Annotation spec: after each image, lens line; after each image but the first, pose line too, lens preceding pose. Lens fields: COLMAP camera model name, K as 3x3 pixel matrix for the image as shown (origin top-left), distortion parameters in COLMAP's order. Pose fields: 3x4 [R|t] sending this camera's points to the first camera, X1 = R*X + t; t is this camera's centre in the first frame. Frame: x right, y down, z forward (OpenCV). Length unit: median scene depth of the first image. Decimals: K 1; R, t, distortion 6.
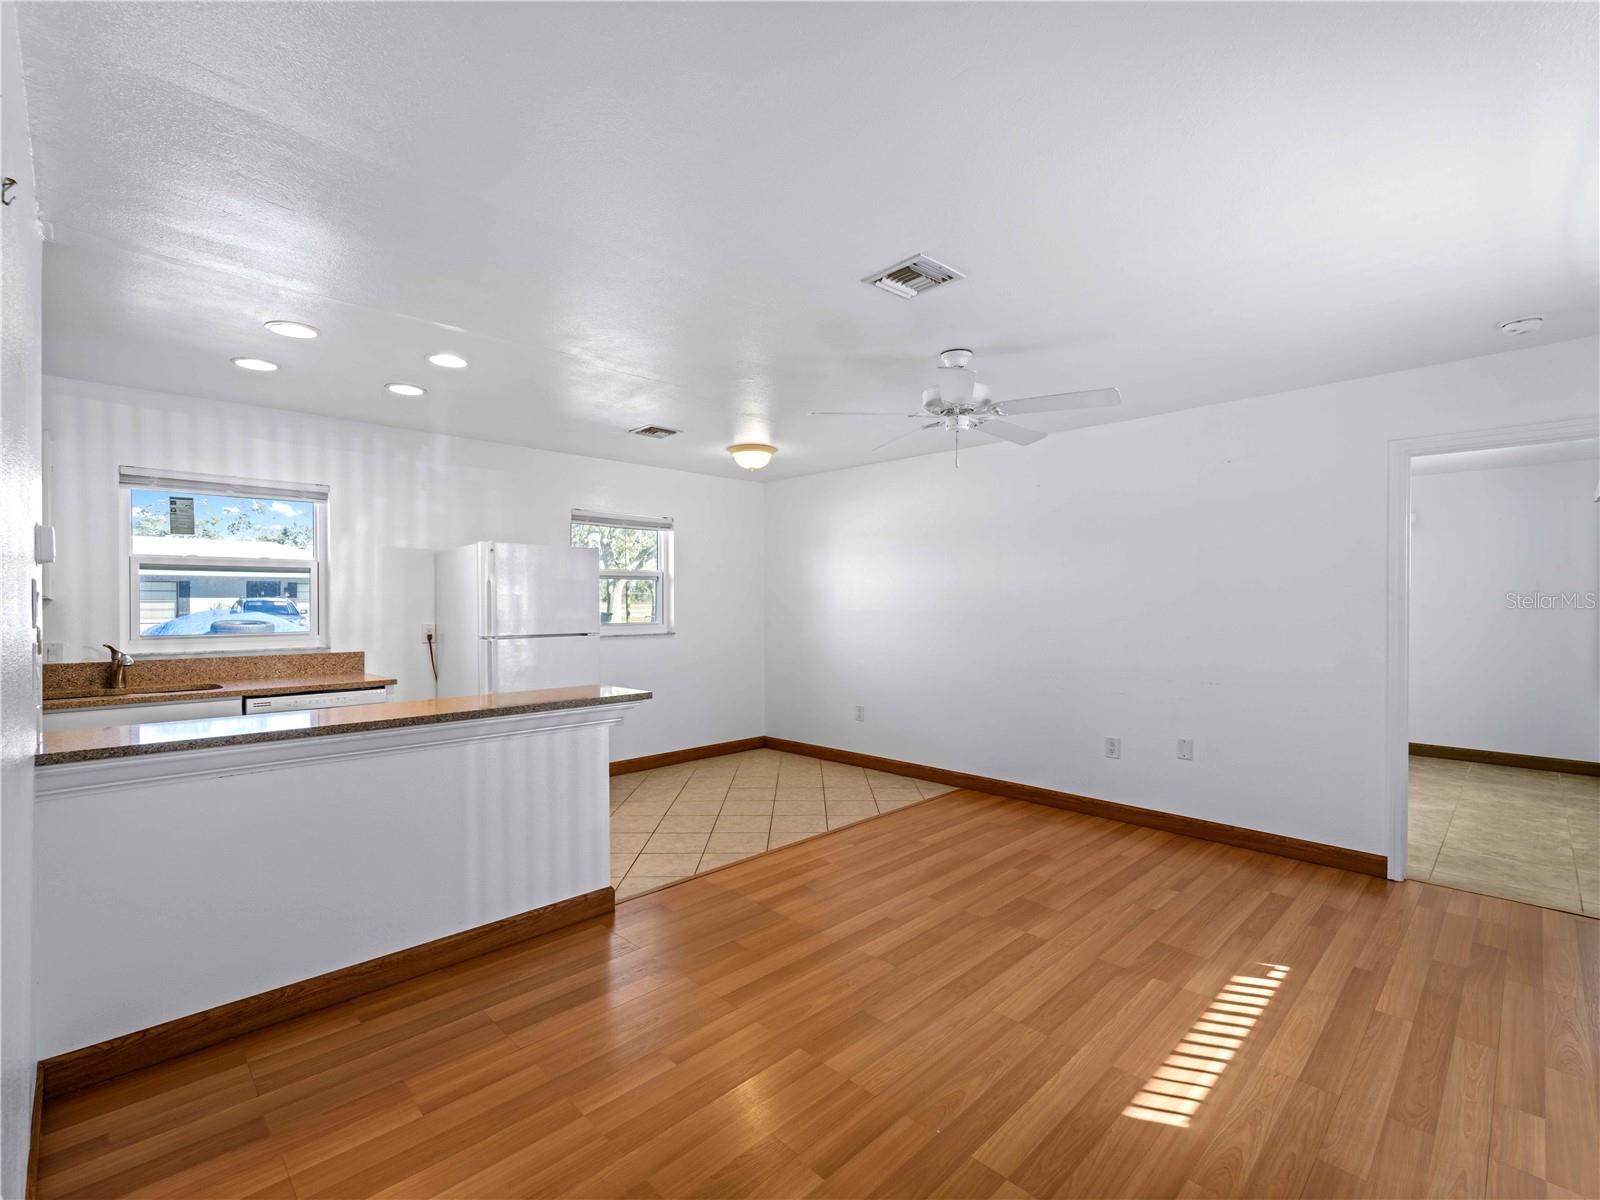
lens RADIAL K [[724.4, 0, 792.1], [0, 724.4, 603.6], [0, 0, 1]] dist [0.004125, -0.000461]
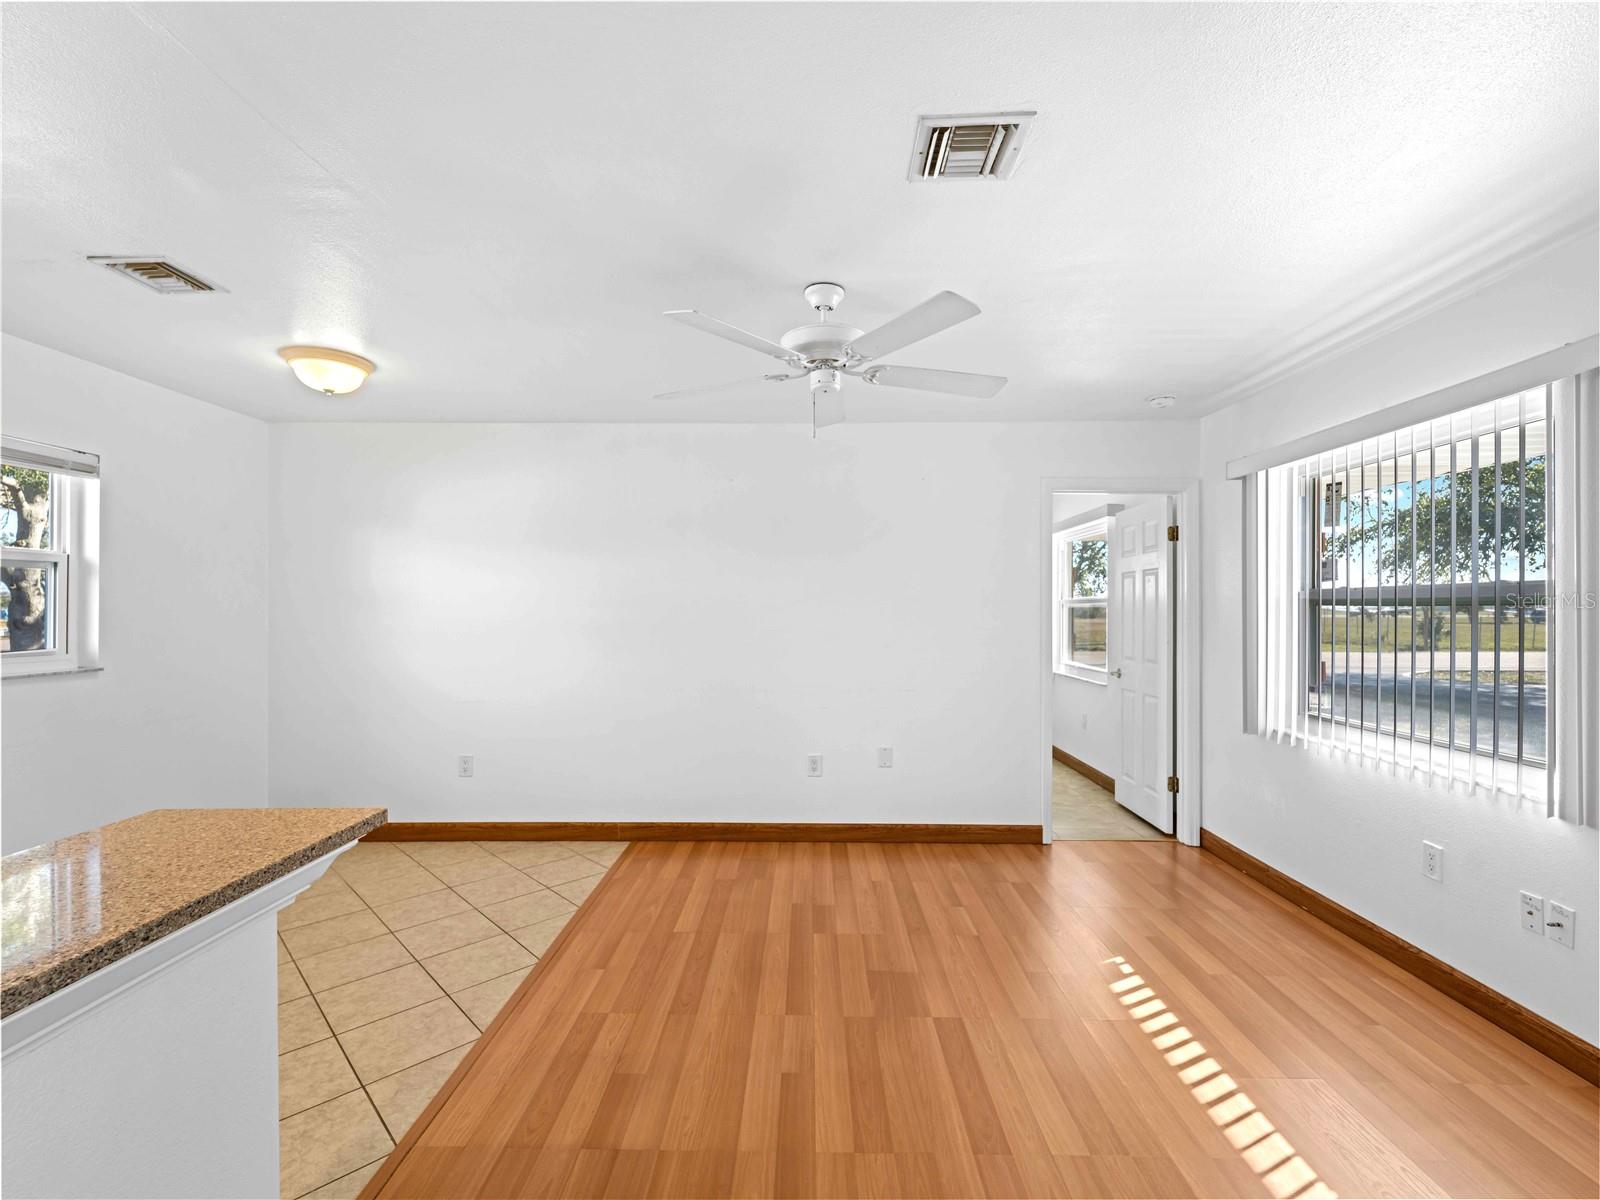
lens RADIAL K [[724.4, 0, 802.7], [0, 724.4, 601.9], [0, 0, 1]] dist [0.004125, -0.000461]
pose [[0.707685, 0.006145, 0.706501, -0.246393], [-0.000165, 0.999964, -0.008532, -0.006285], [-0.706528, 0.005921, 0.707660, 0.353937]]
